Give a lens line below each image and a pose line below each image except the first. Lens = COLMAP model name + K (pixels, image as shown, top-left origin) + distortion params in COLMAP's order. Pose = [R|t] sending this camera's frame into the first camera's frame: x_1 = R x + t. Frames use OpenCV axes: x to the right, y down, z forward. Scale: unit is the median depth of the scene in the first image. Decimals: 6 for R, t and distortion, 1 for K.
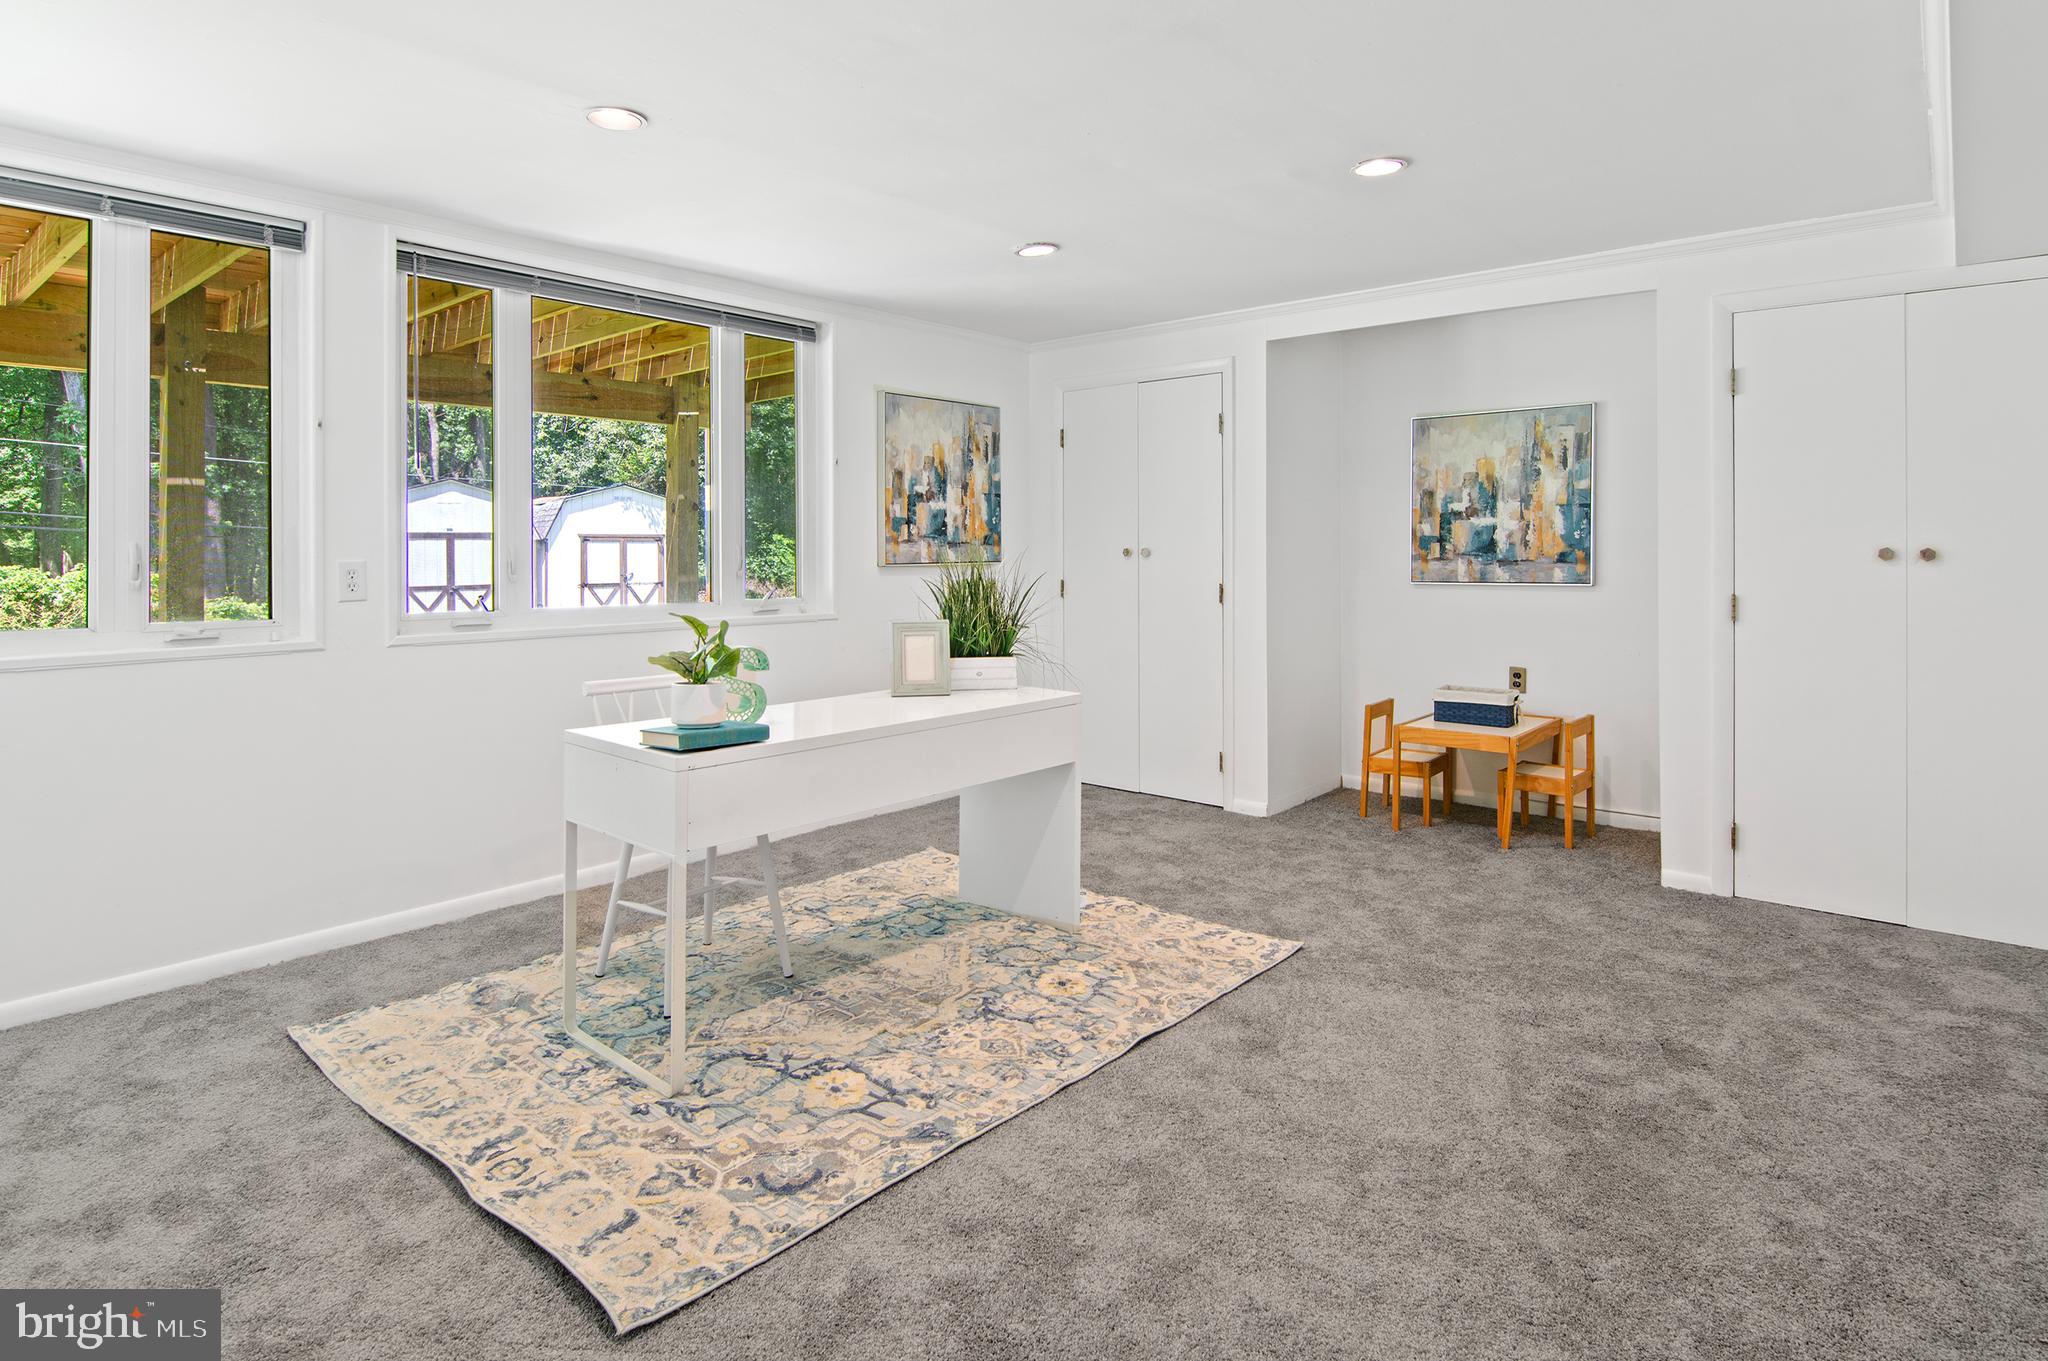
lens RADIAL K [[1092.6, 0, 1023.0], [0, 1092.6, 683.9], [0, 0, 1]] dist [-0.001205, -0.006577]
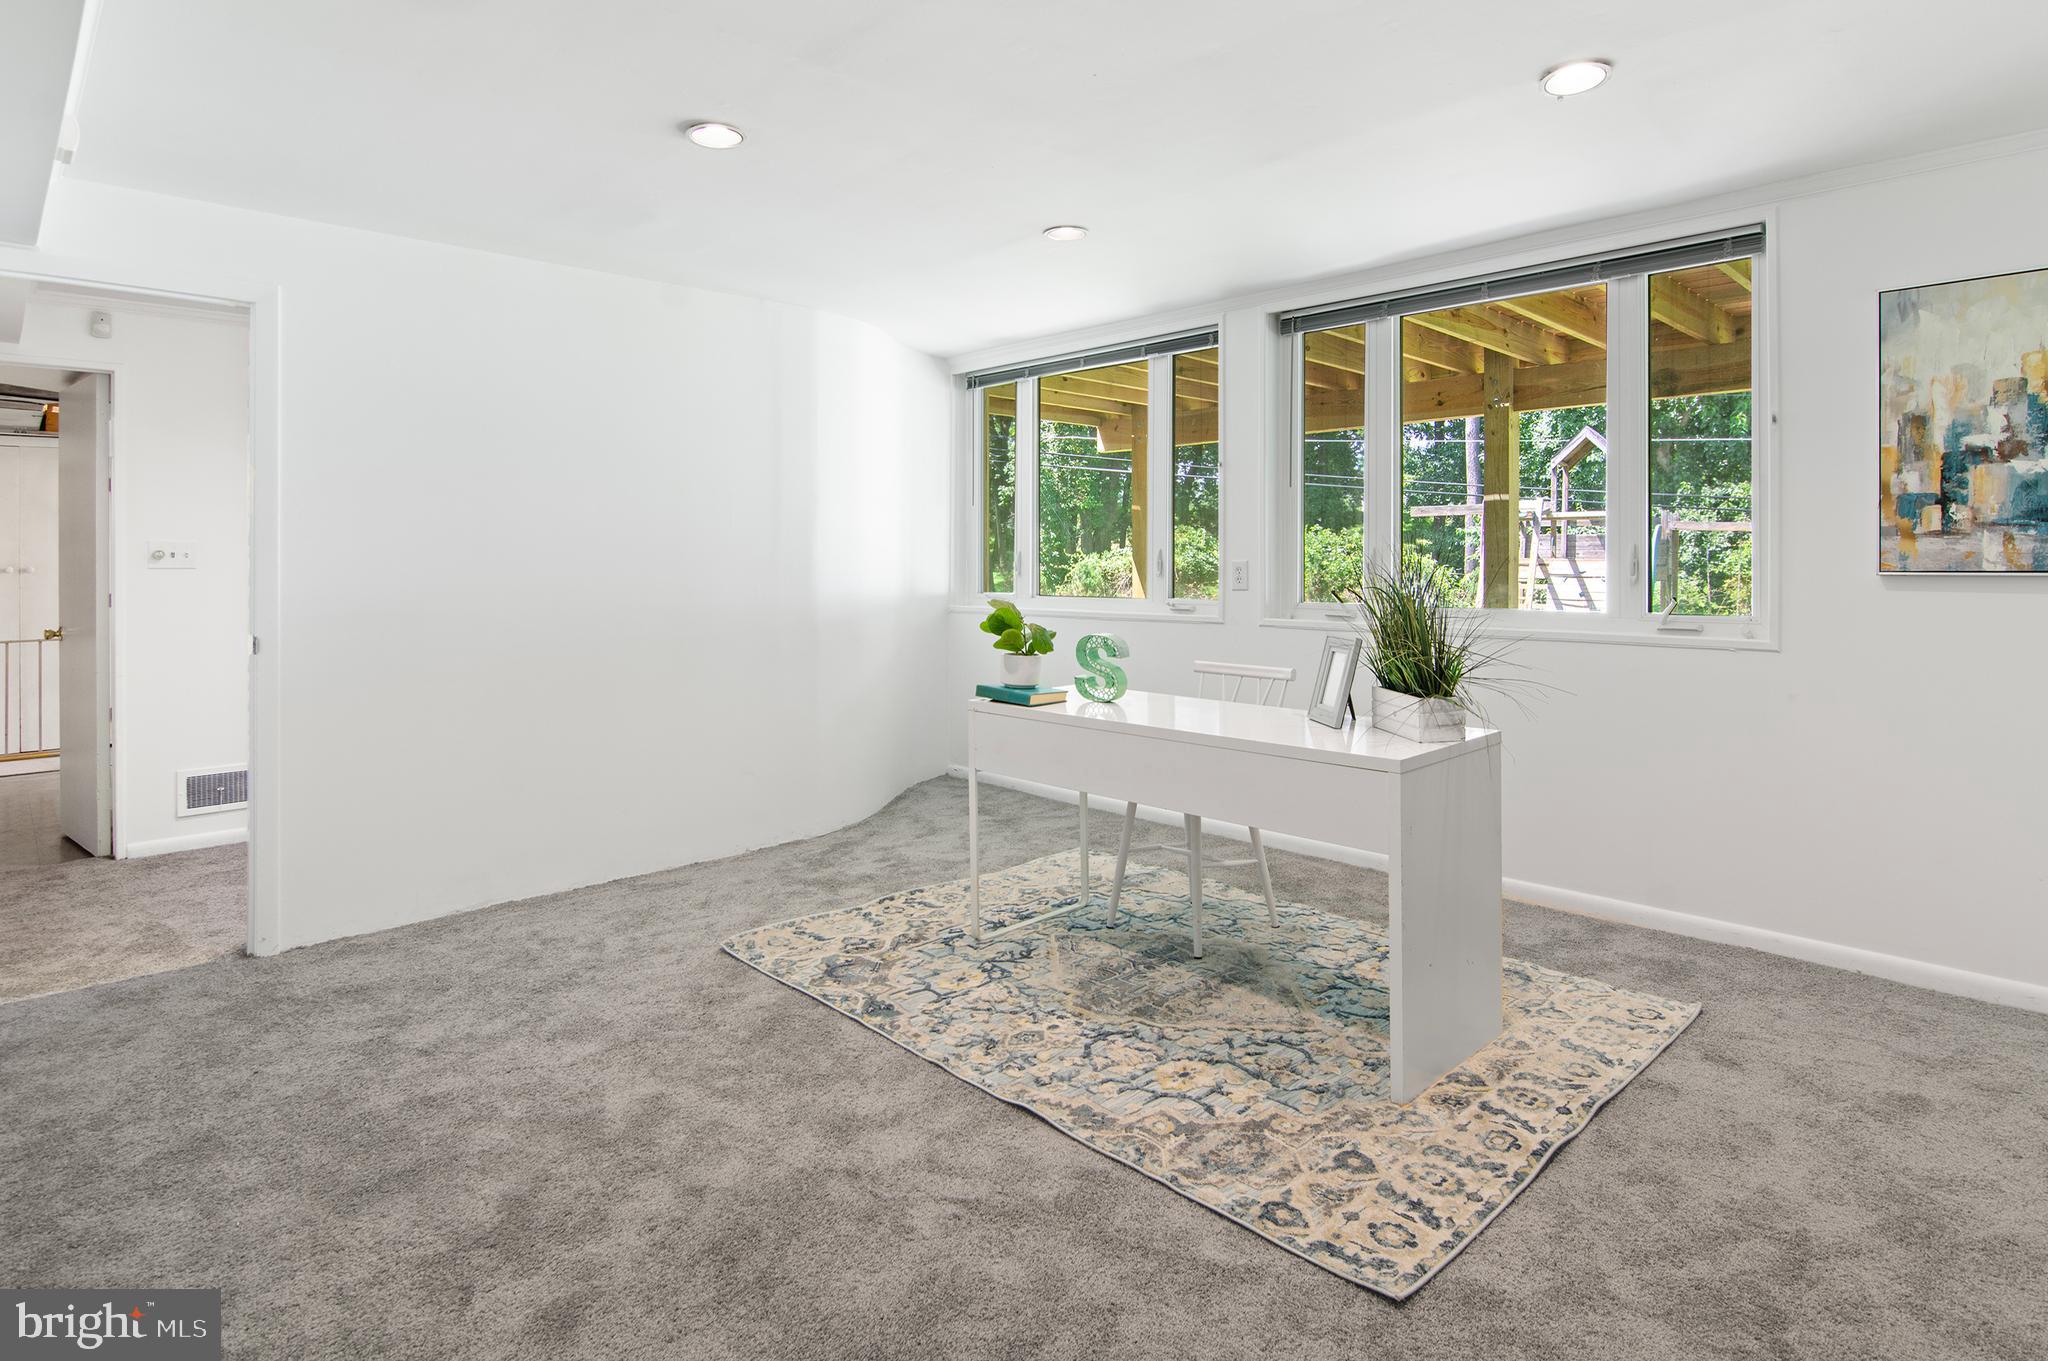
lens RADIAL K [[1092.6, 0, 1024.1], [0, 1092.6, 675.8], [0, 0, 1]] dist [-0.001205, -0.006577]
pose [[-0.093238, 0.107358, -0.989839, 0.780764], [-0.117015, 0.986098, 0.117974, -0.099422], [0.988744, 0.126826, -0.079379, 0.852566]]
